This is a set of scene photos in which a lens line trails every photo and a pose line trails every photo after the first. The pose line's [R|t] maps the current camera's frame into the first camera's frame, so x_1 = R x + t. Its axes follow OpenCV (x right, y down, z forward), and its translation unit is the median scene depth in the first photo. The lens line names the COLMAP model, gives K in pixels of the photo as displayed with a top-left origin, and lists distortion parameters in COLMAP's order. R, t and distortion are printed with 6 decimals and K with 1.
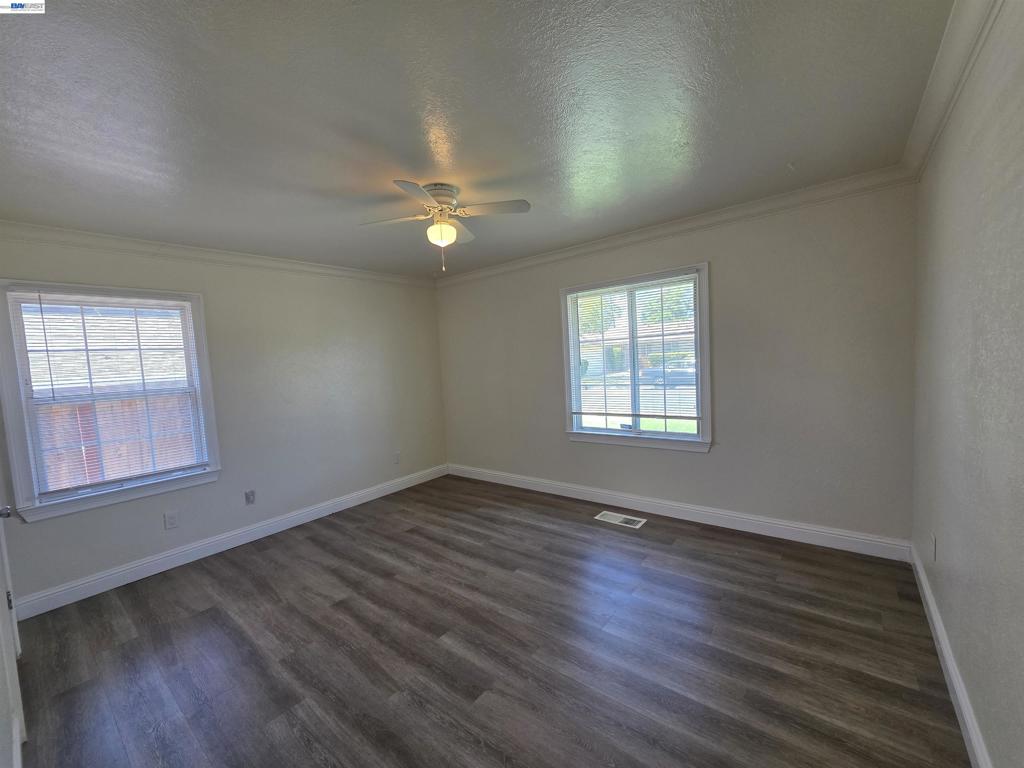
lens RADIAL K [[408.9, 0, 510.2], [0, 408.9, 382.1], [0, 0, 1]] dist [-0.000463, -0.000046]
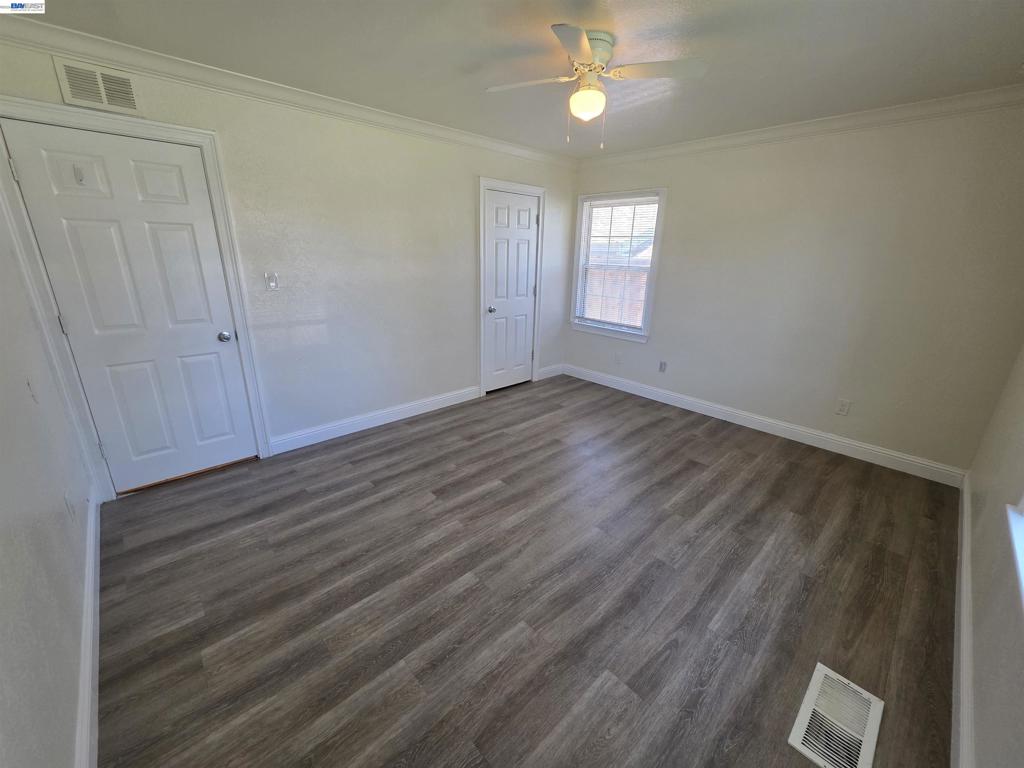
lens RADIAL K [[408.9, 0, 510.2], [0, 408.9, 382.1], [0, 0, 1]] dist [-0.000463, -0.000046]
pose [[-0.134805, 0.359046, -0.923533, 0.606262], [-0.071162, 0.926126, 0.370441, -0.098949], [0.988313, 0.115658, -0.099296, 0.746952]]
